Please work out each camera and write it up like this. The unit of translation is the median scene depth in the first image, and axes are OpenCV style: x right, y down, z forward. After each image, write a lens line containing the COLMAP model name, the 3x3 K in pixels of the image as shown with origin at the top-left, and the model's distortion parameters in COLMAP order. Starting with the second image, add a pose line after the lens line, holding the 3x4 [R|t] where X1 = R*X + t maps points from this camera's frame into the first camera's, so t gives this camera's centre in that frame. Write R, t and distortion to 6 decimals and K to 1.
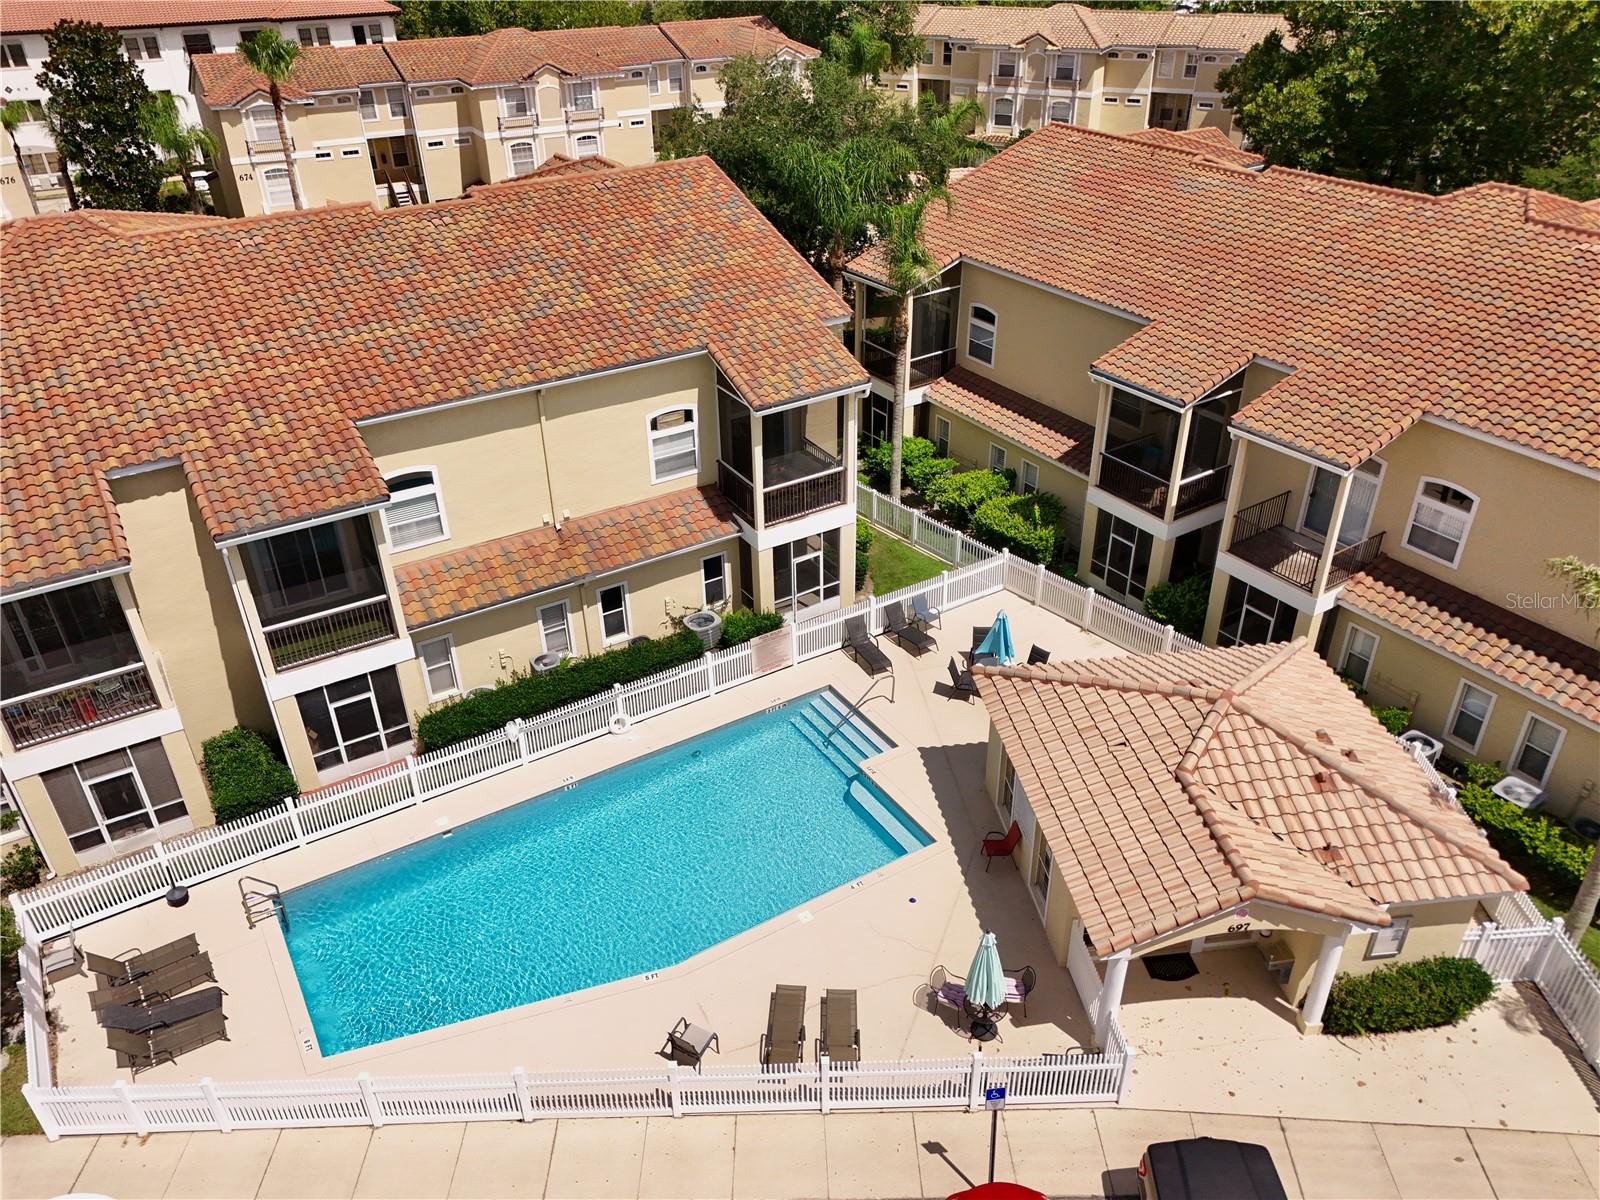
lens RADIAL K [[1189.0, 0, 816.6], [0, 1189.0, 610.3], [0, 0, 1]] dist [0.064698, -0.057360]
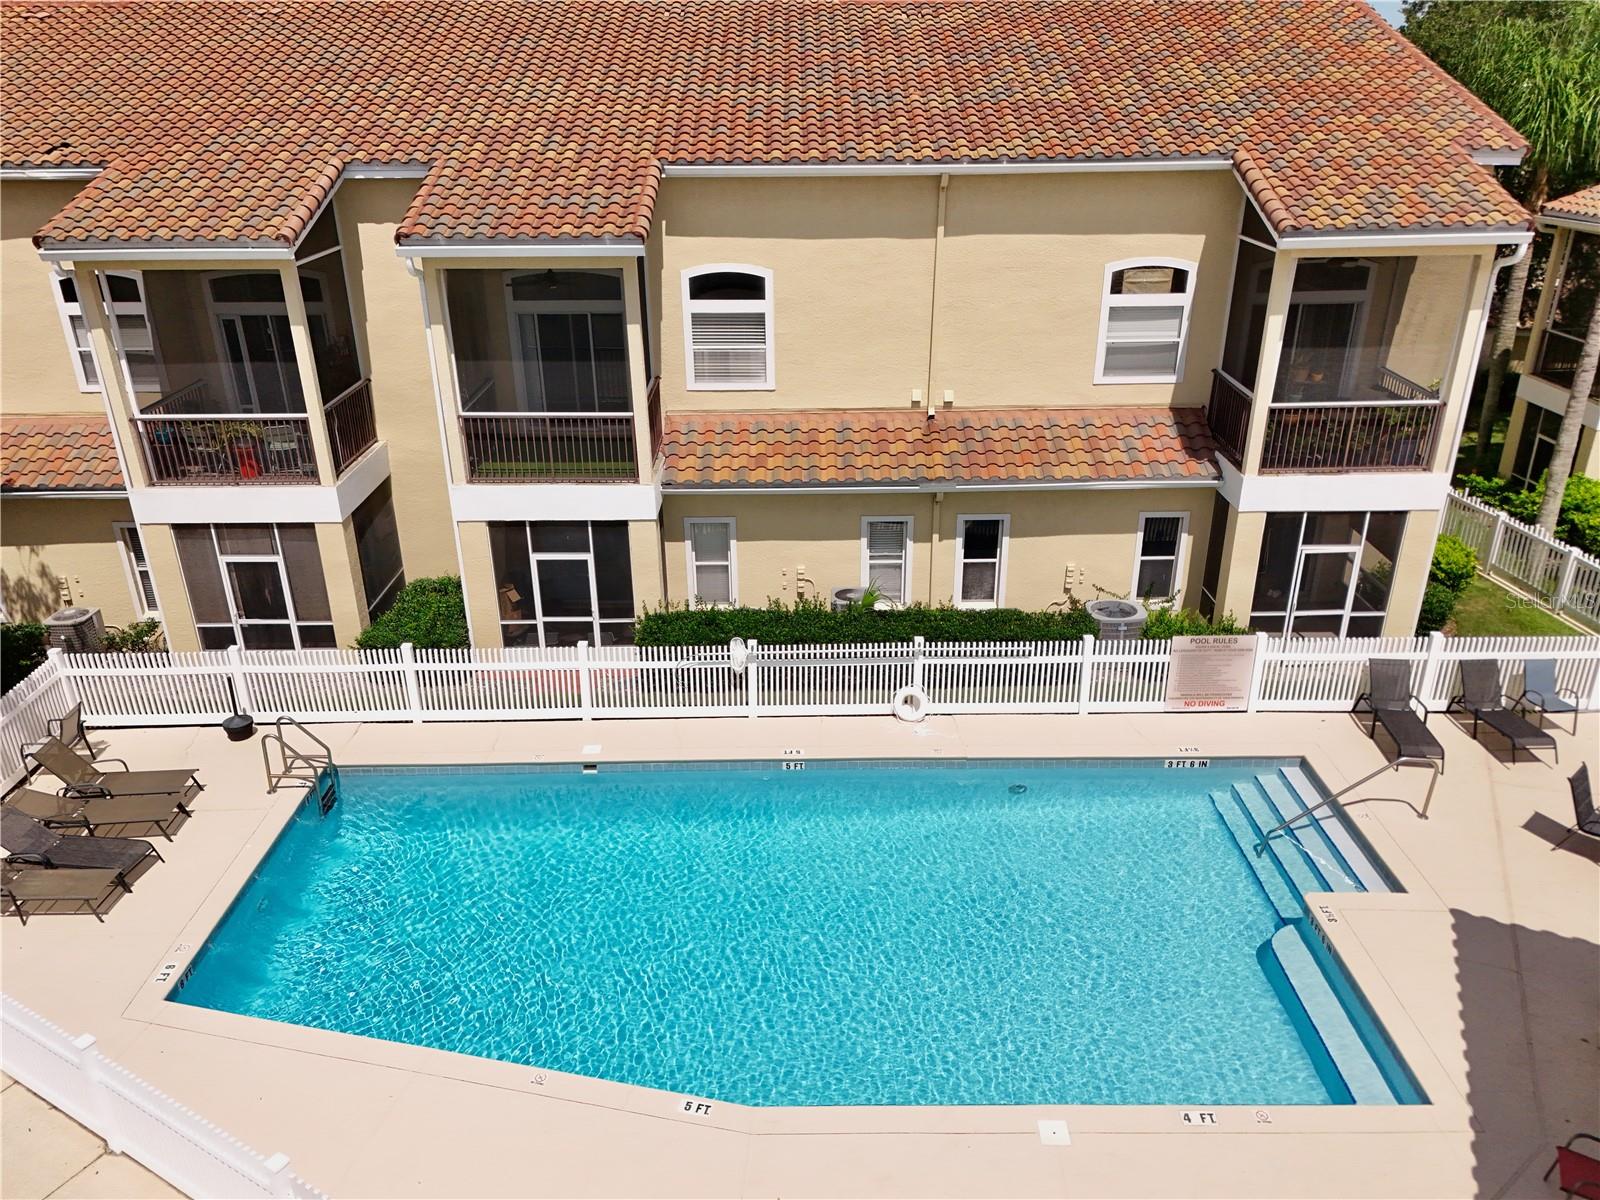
lens RADIAL K [[1189.0, 0, 793.6], [0, 1189.0, 611.9], [0, 0, 1]] dist [0.064698, -0.057360]
pose [[0.846452, 0.219955, -0.484912, 0.065311], [-0.279254, 0.958778, -0.052561, 0.093587], [0.453362, 0.179904, 0.872982, 0.409622]]
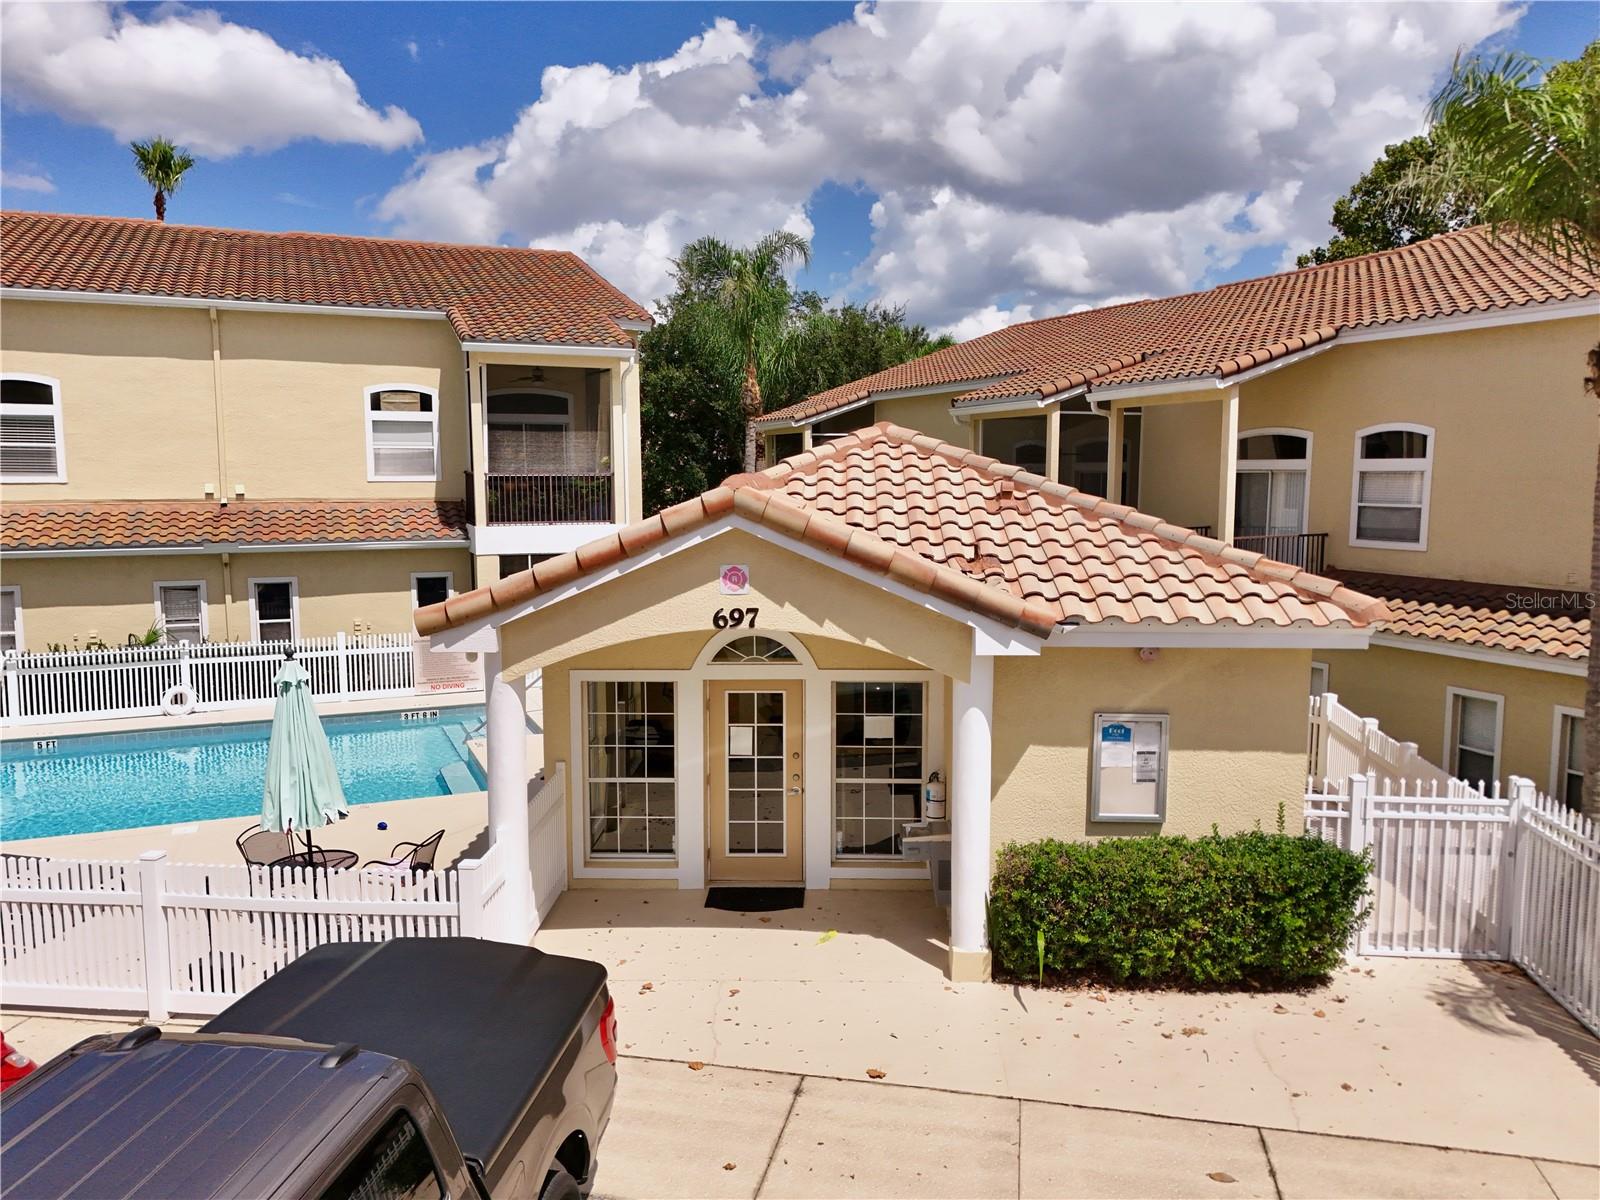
lens RADIAL K [[1189.0, 0, 817.4], [0, 1189.0, 616.1], [0, 0, 1]] dist [0.064698, -0.057360]
pose [[0.988218, 0.026971, -0.150657, 0.294676], [-0.088021, 0.905431, -0.415268, 0.296162], [0.125209, 0.423637, 0.897137, 0.371964]]
